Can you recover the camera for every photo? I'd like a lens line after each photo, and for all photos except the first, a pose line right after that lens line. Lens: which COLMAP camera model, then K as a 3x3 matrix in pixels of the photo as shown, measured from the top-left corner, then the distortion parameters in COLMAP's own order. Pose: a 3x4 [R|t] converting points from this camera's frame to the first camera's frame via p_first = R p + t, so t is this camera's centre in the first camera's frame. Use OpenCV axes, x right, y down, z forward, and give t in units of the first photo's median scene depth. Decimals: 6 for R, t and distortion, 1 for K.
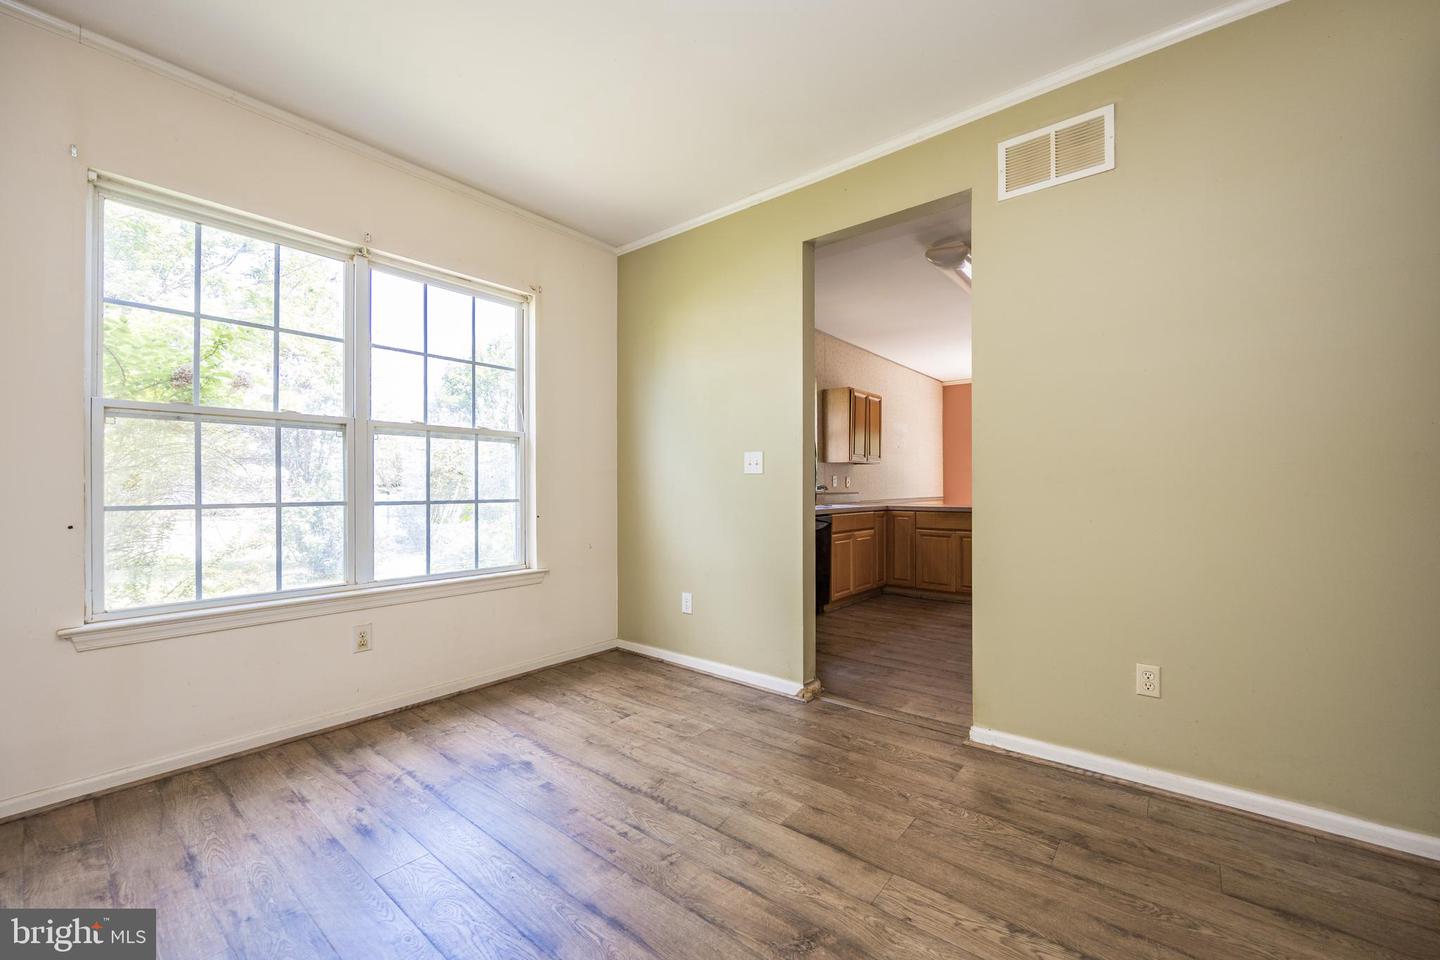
lens RADIAL K [[557.7, 0, 717.4], [0, 557.7, 485.2], [0, 0, 1]] dist [-0.004754, 0.000380]
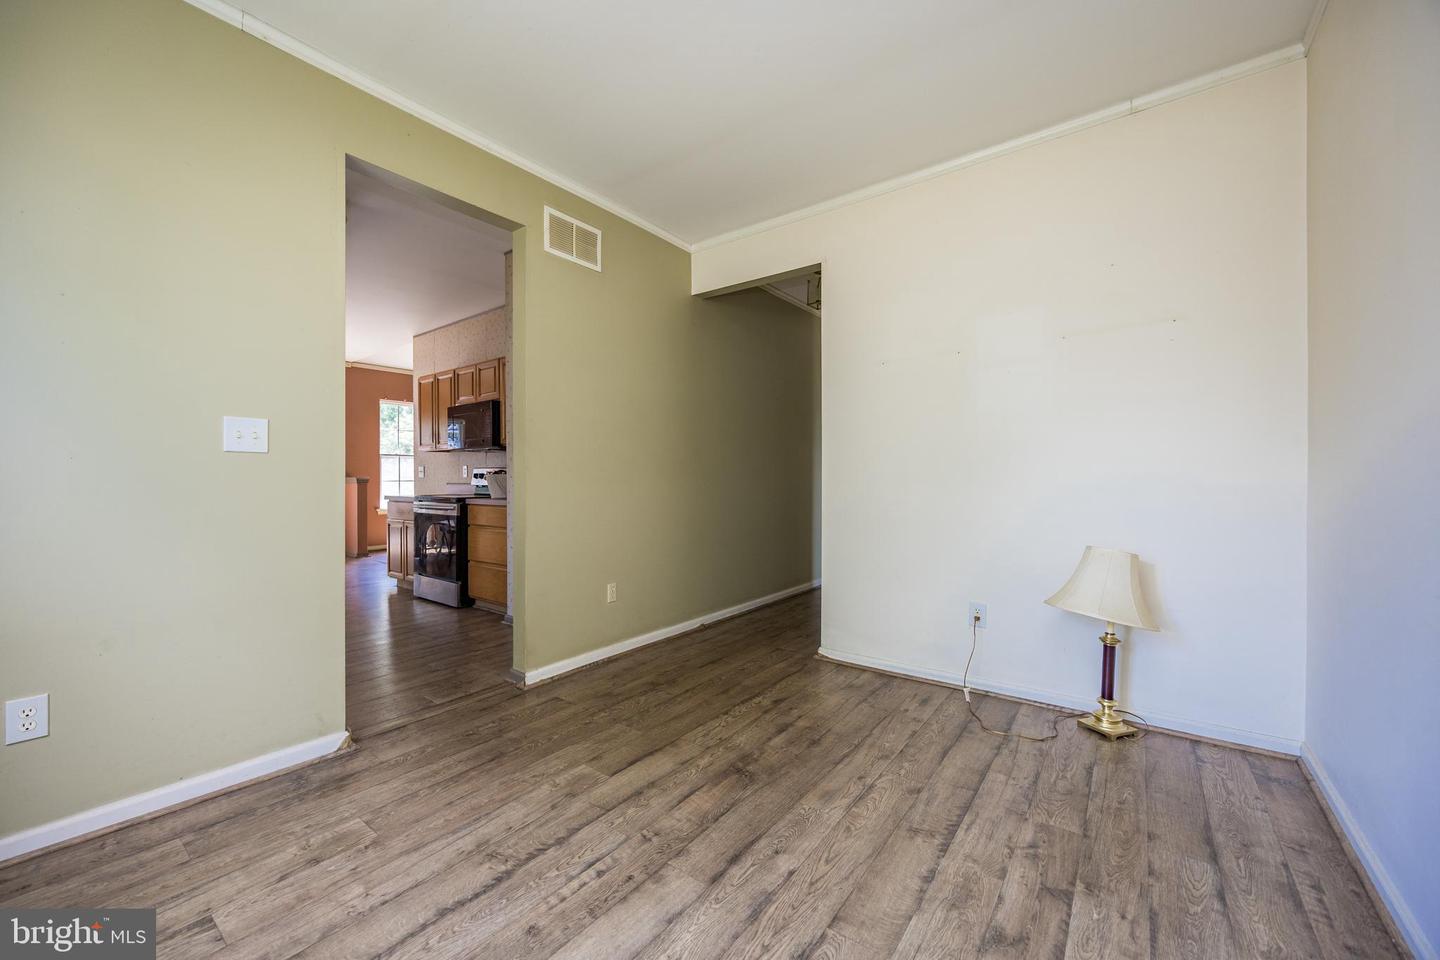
lens RADIAL K [[557.7, 0, 716.5], [0, 557.7, 479.9], [0, 0, 1]] dist [-0.004754, 0.000380]
pose [[-0.021264, -0.001257, 0.999773, -0.899495], [-0.005122, 0.999986, 0.001148, 0.012086], [-0.999761, -0.005097, -0.021270, 0.730890]]
